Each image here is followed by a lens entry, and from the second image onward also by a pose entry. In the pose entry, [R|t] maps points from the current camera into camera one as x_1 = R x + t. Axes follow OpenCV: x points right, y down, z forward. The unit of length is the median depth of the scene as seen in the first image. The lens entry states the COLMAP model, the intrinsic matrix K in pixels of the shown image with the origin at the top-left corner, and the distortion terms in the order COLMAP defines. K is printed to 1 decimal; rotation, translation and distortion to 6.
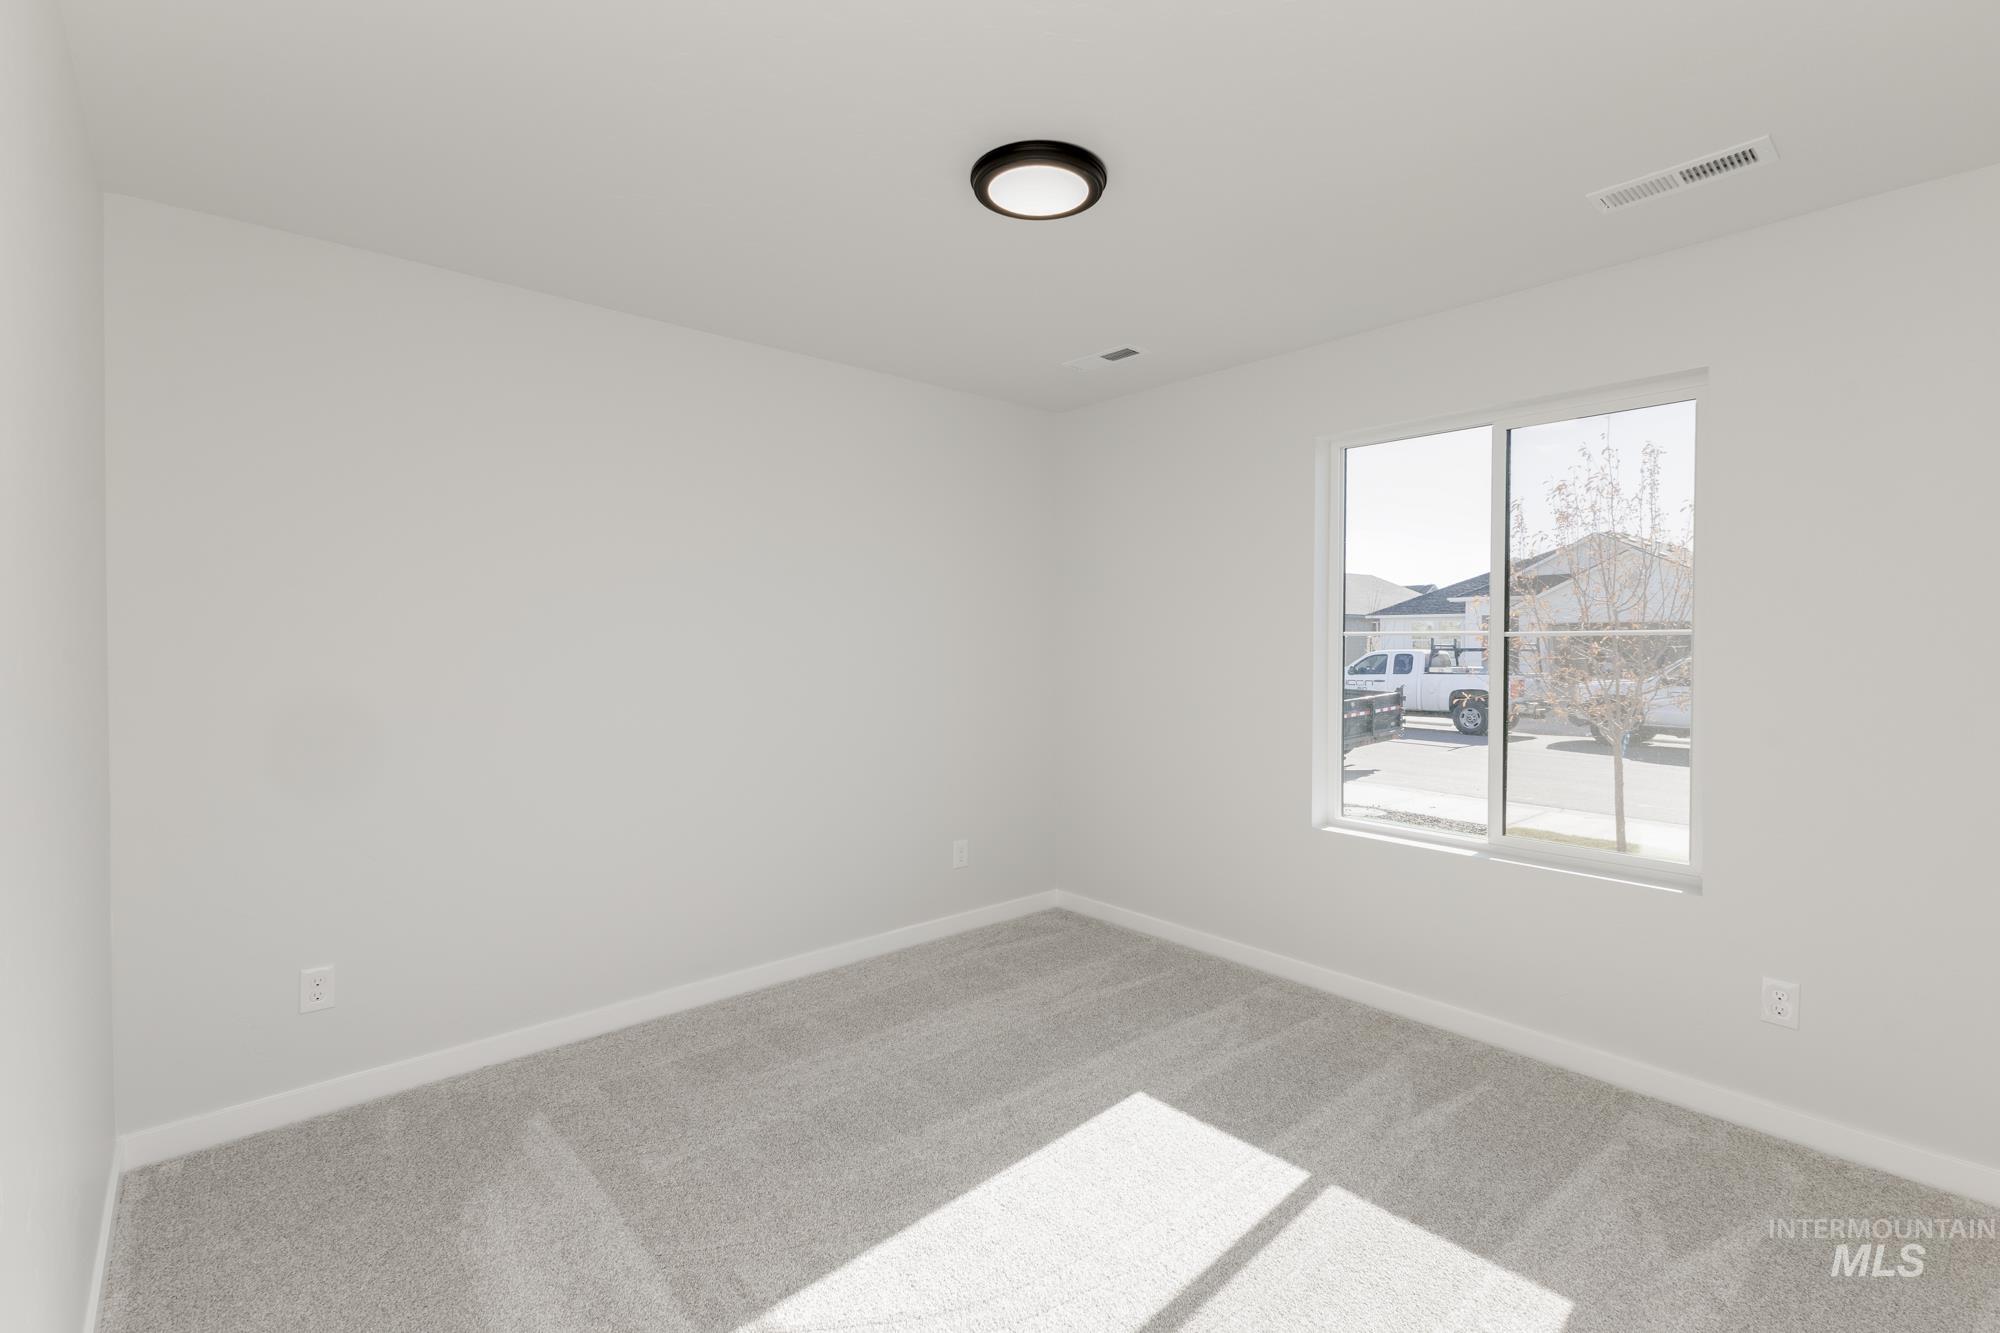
lens RADIAL K [[885.9, 0, 1005.7], [0, 885.9, 658.3], [0, 0, 1]] dist [0.008472, -0.001279]
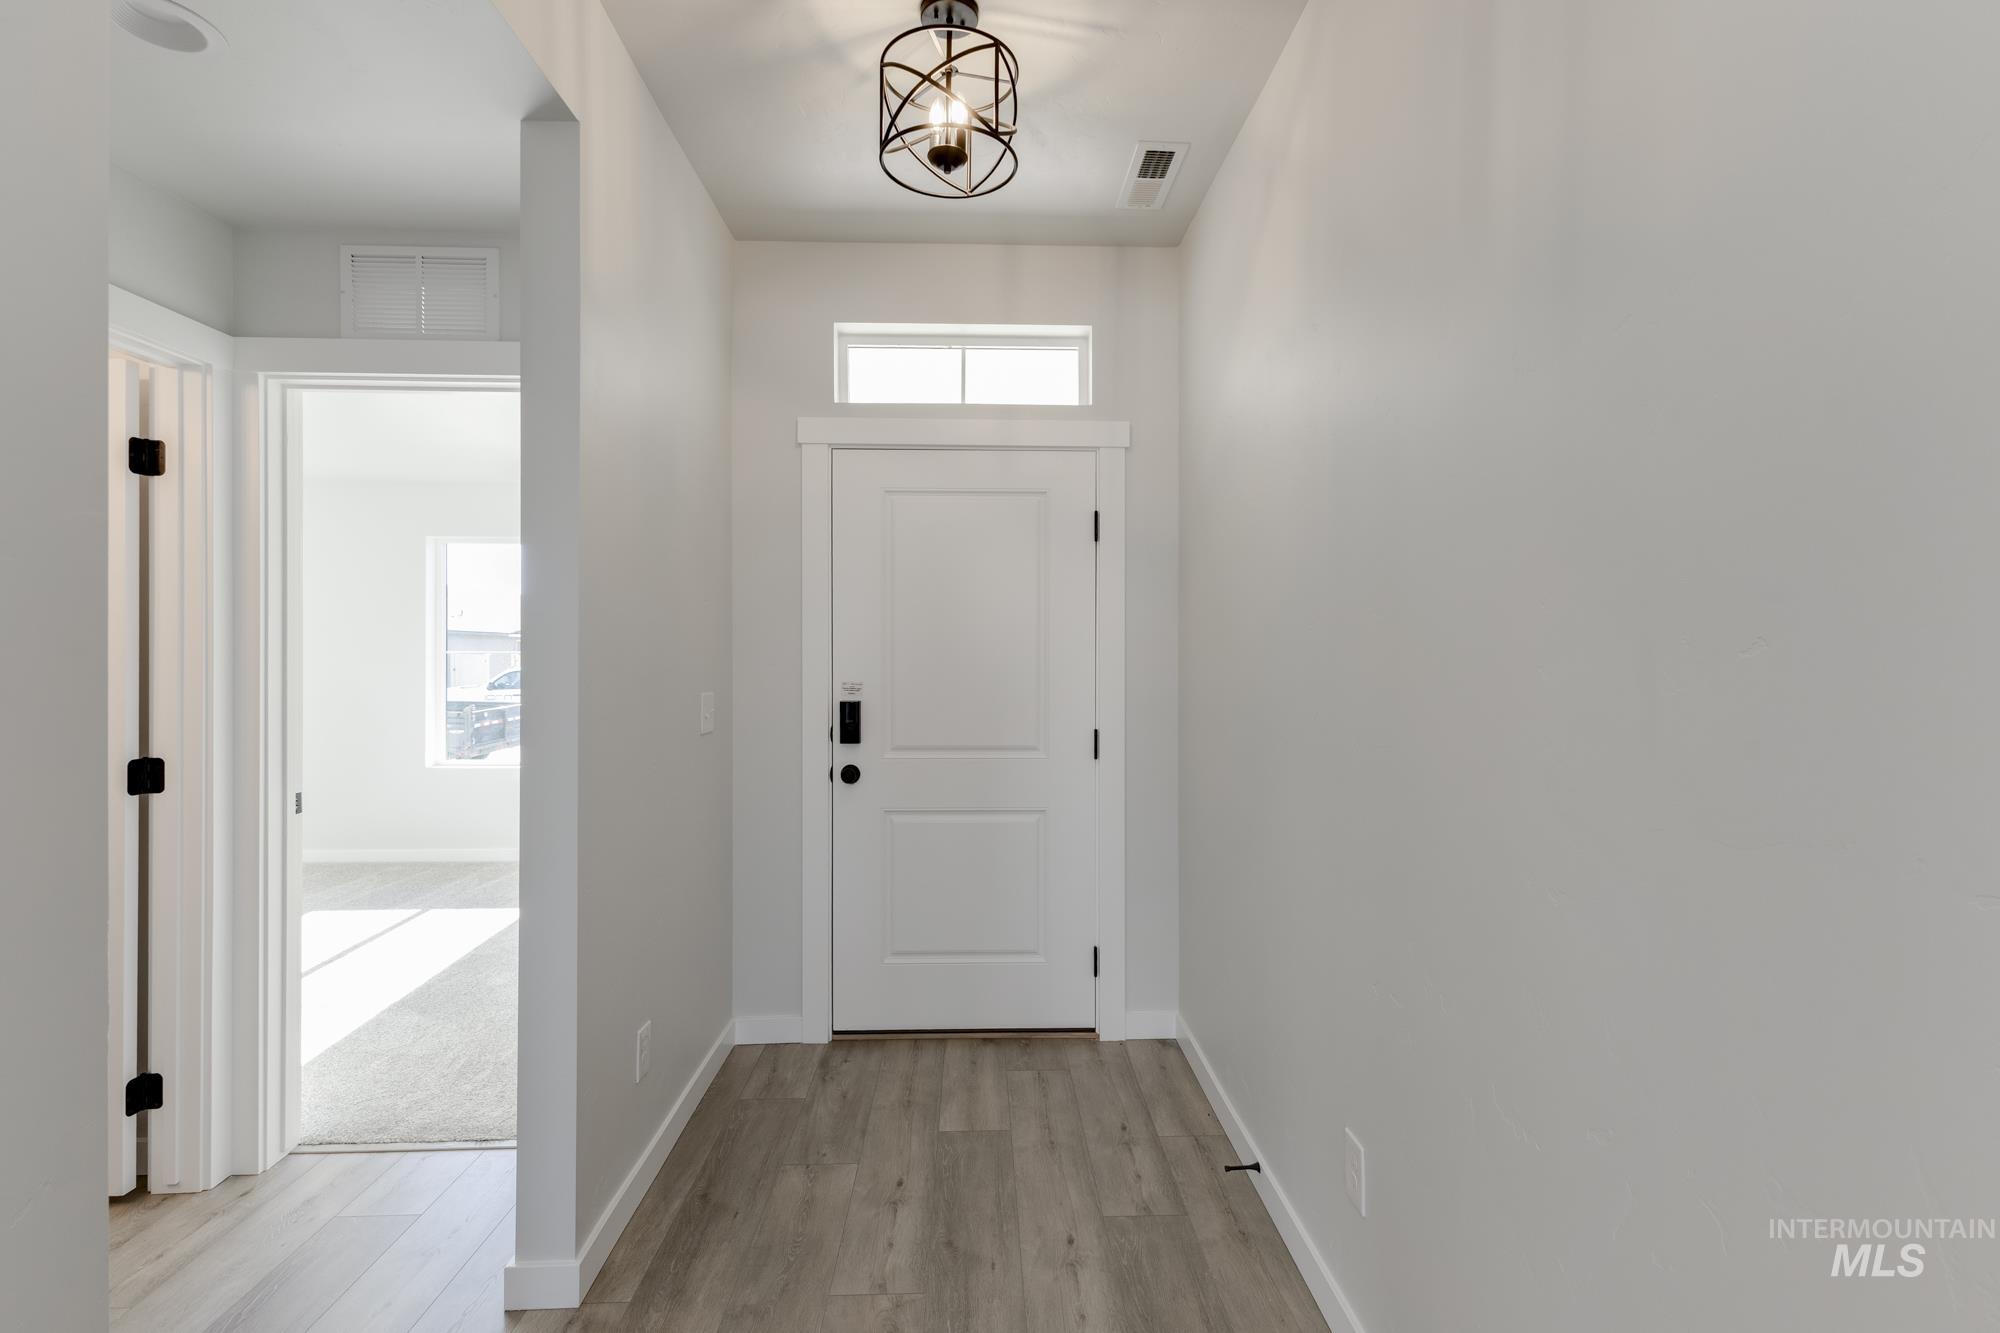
lens RADIAL K [[885.9, 0, 1005.7], [0, 885.9, 658.3], [0, 0, 1]] dist [0.008472, -0.001279]
pose [[0.633270, 0.002657, 0.773926, -0.065636], [0.013584, 0.999802, -0.014548, 0.006047], [-0.773811, 0.019726, 0.633109, -0.230311]]
